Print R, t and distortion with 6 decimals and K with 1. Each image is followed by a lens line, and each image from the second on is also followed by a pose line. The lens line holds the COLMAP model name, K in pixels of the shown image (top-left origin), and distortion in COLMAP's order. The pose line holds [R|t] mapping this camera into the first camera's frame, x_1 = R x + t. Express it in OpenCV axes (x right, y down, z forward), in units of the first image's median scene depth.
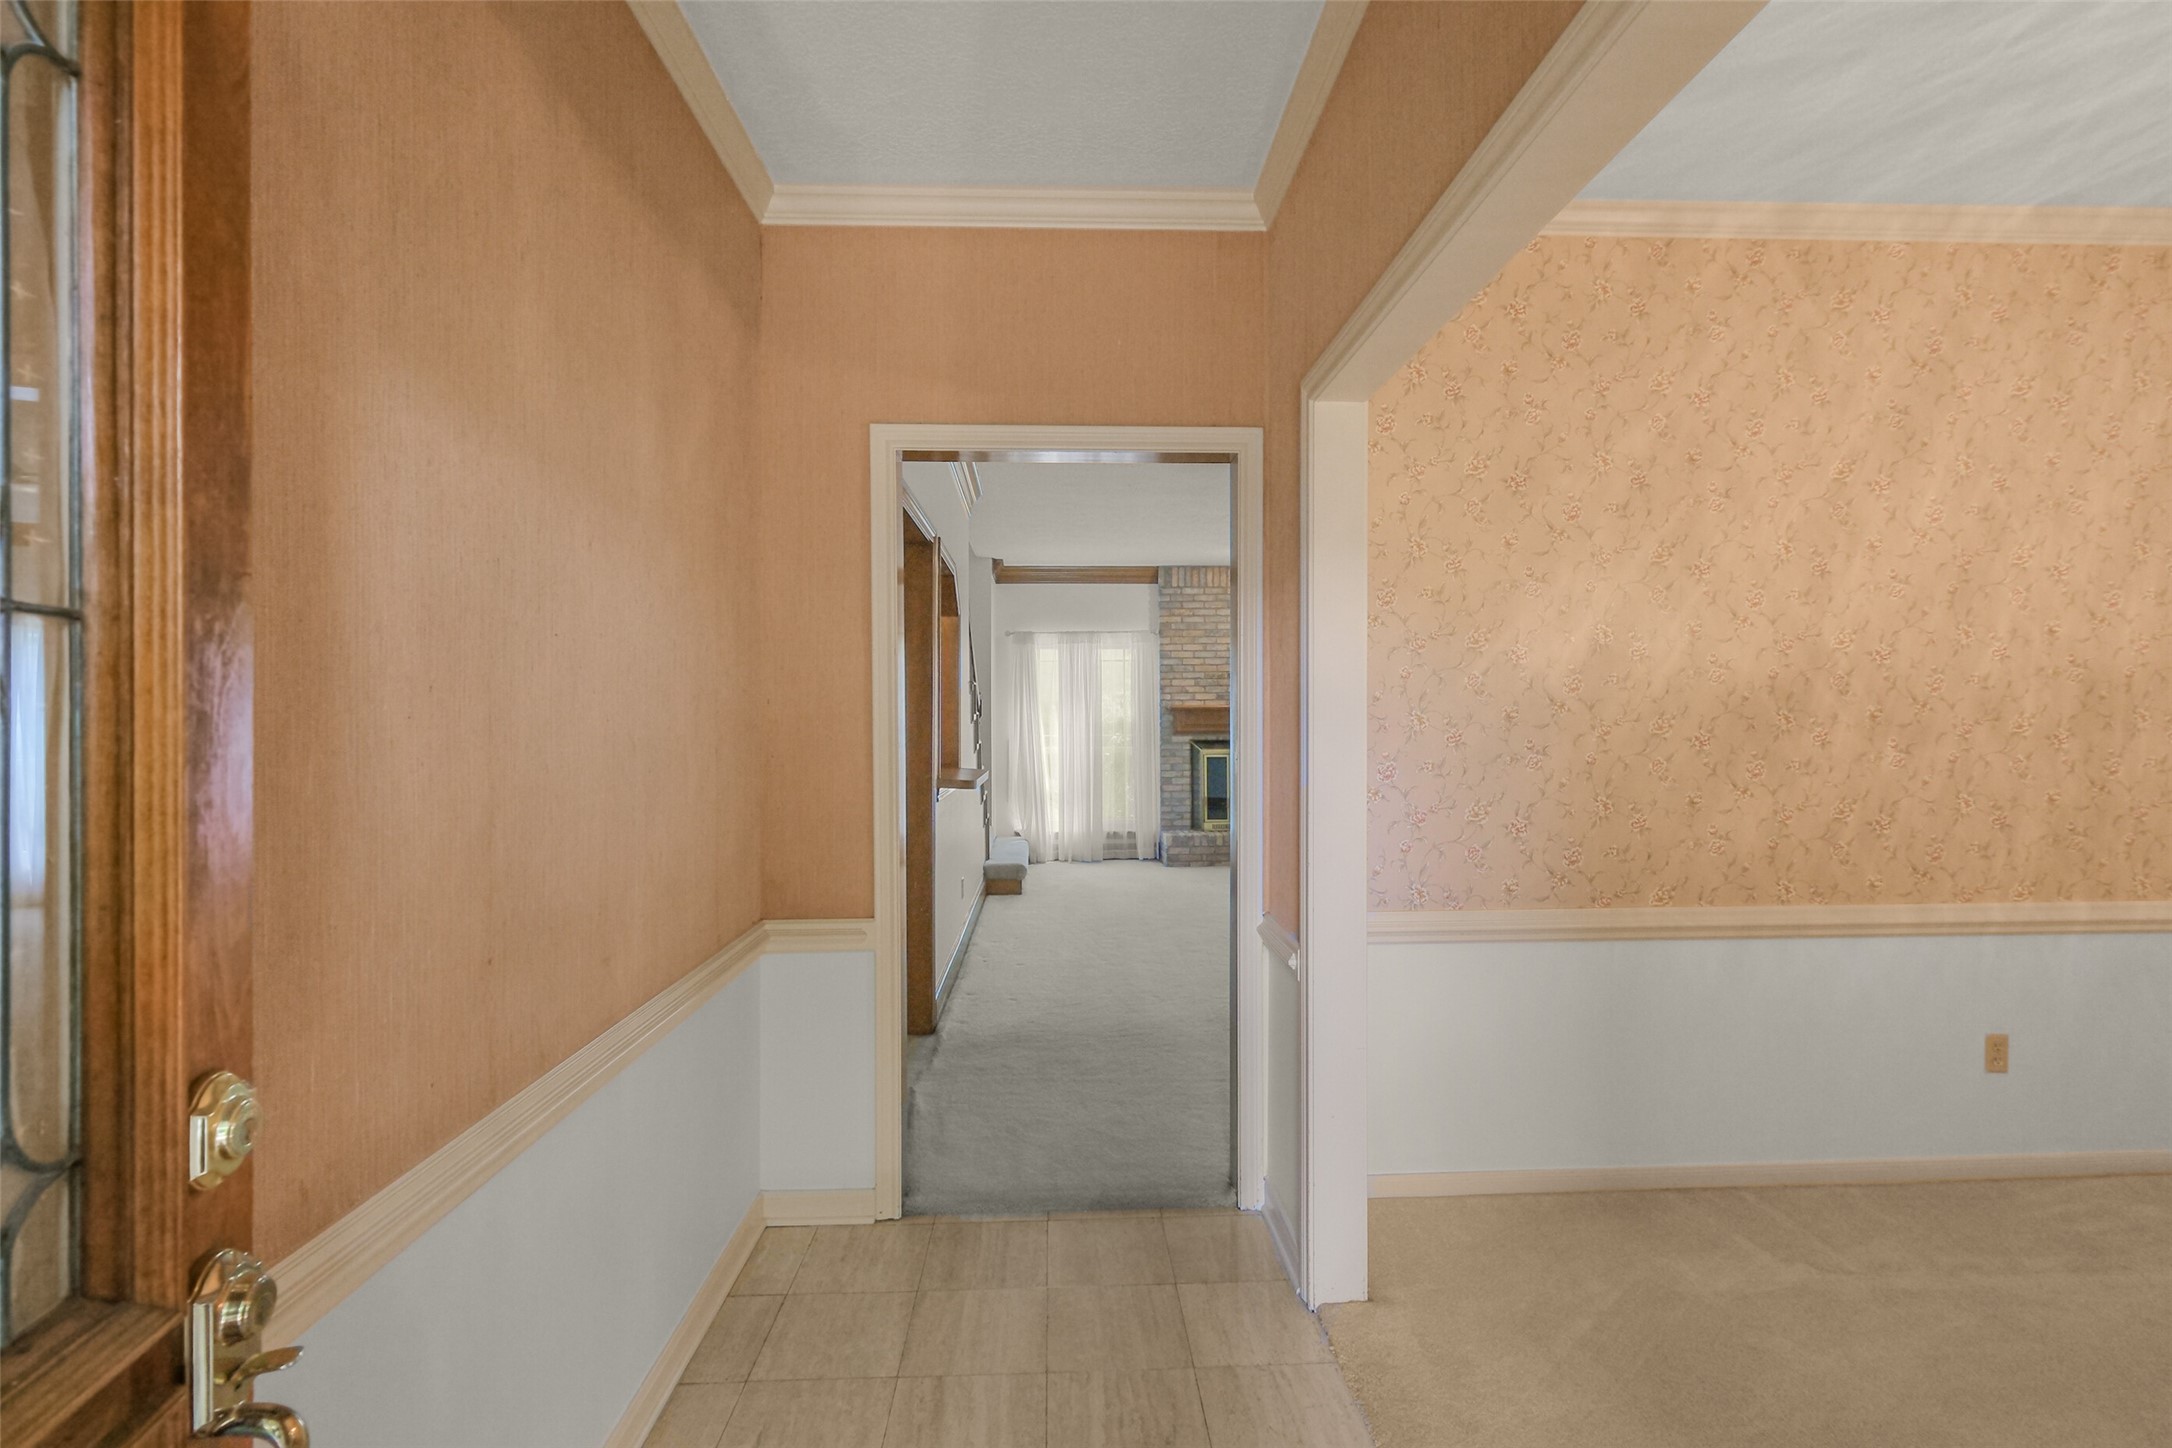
lens RADIAL K [[985.2, 0, 1085.4], [0, 985.2, 726.1], [0, 0, 1]] dist [0.000822, 0.000102]
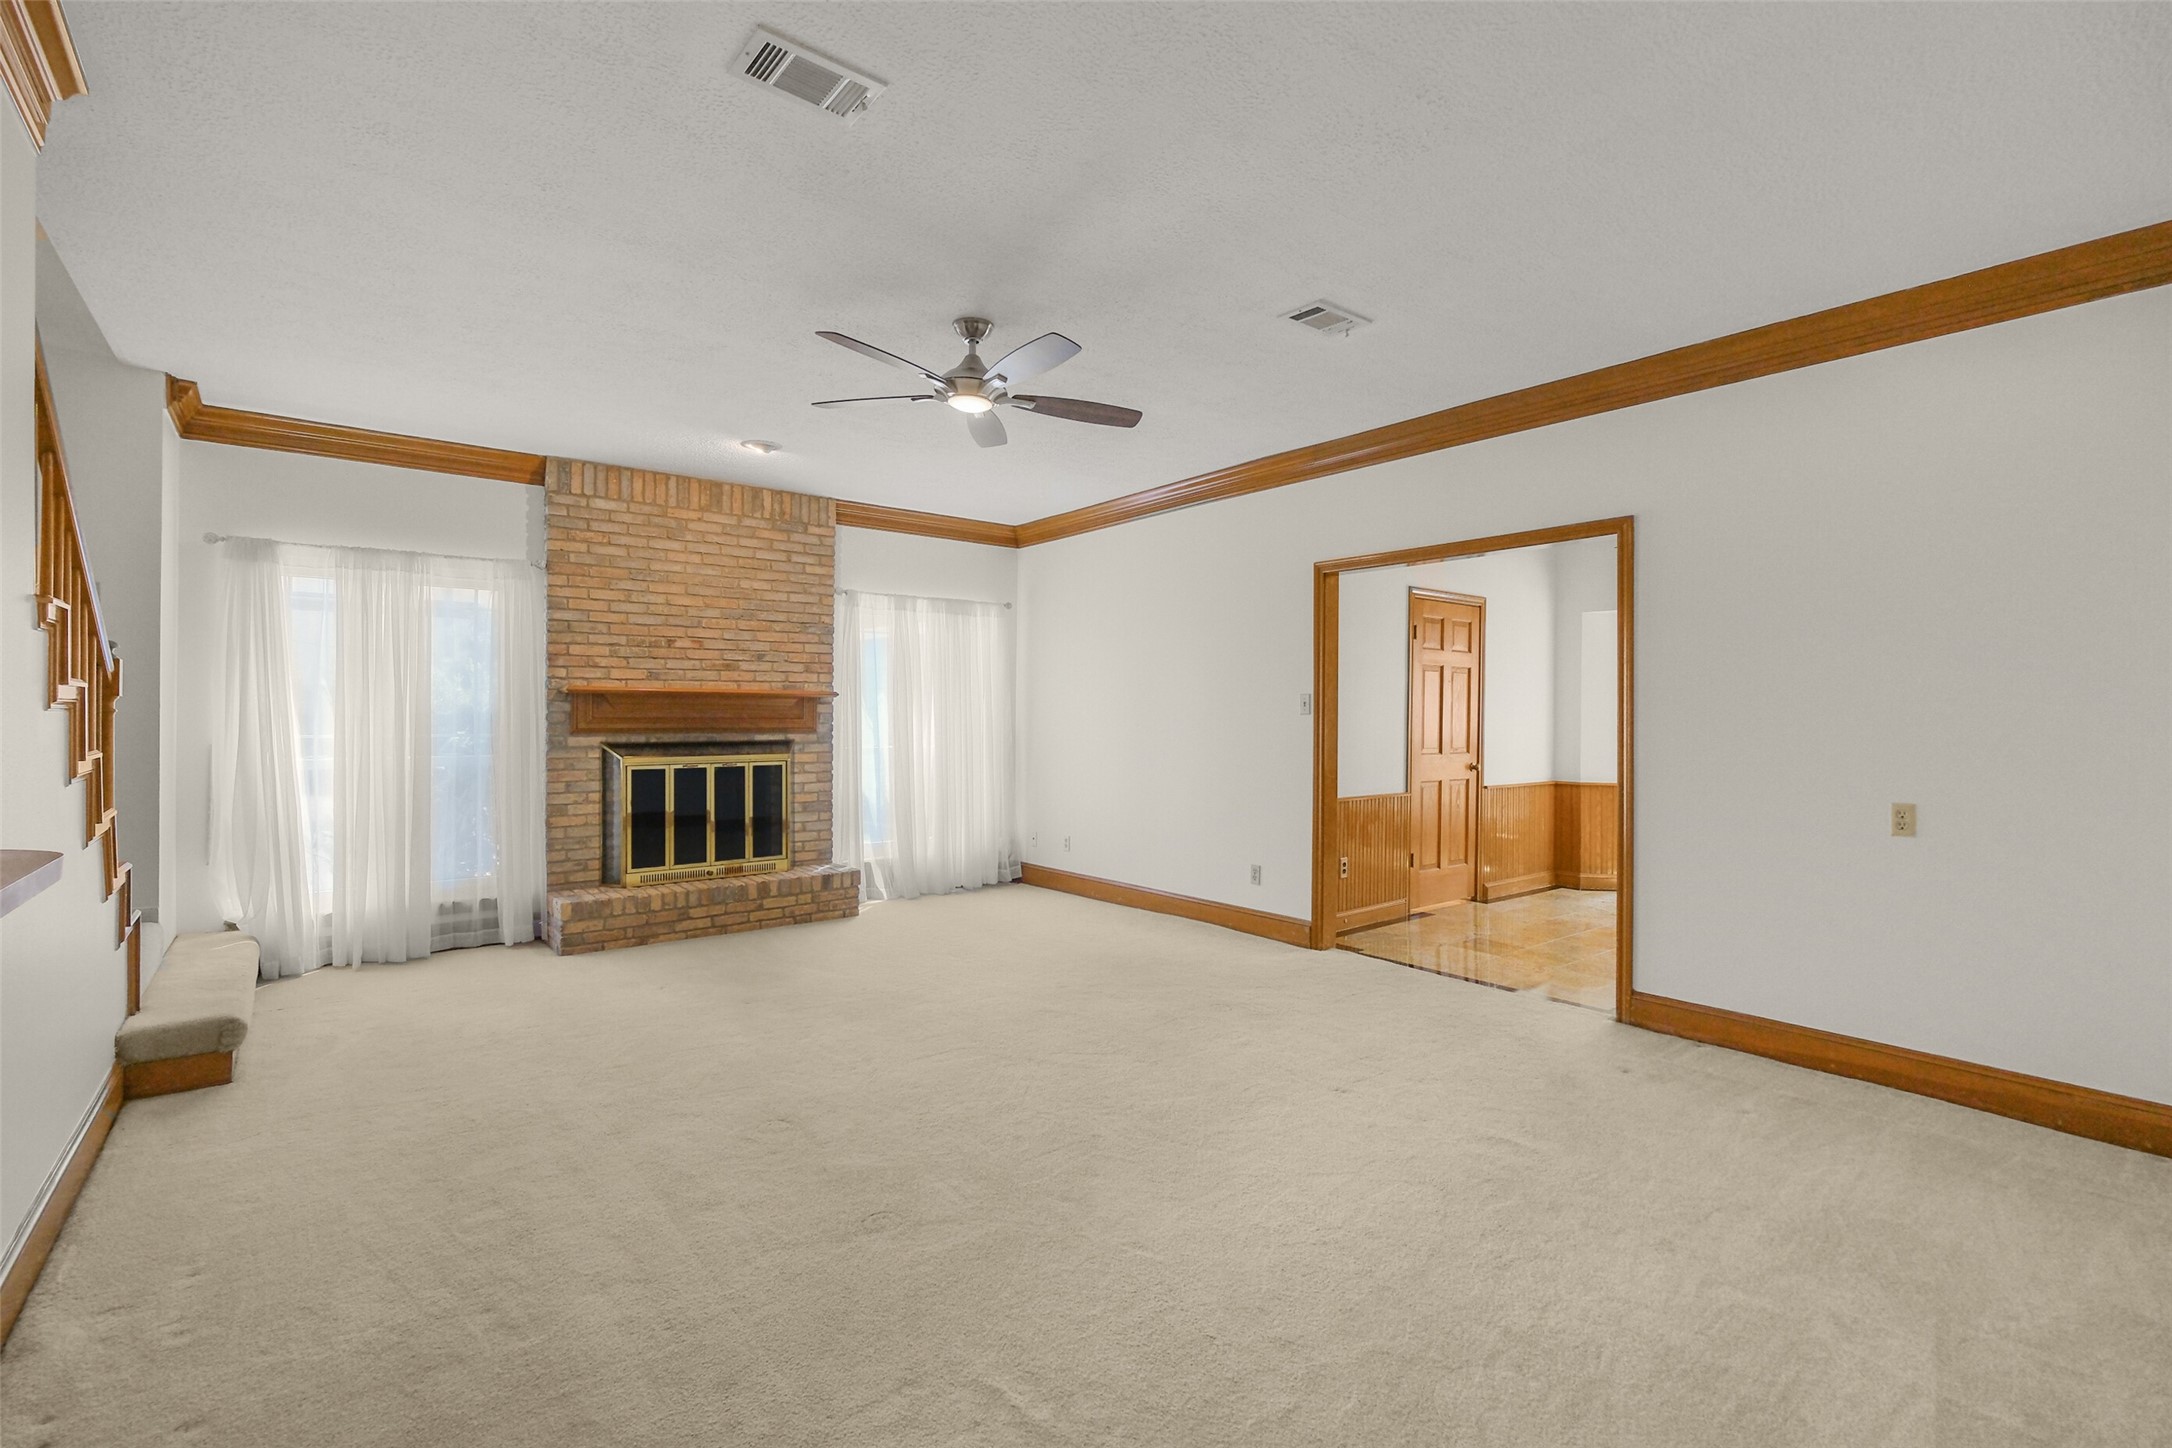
lens RADIAL K [[985.2, 0, 1105.3], [0, 985.2, 720.0], [0, 0, 1]] dist [0.000822, 0.000102]
pose [[0.802419, 0.009109, 0.596691, -0.010160], [-0.007050, 0.999958, -0.005784, 0.001030], [-0.596719, 0.000434, 0.802450, 0.307774]]
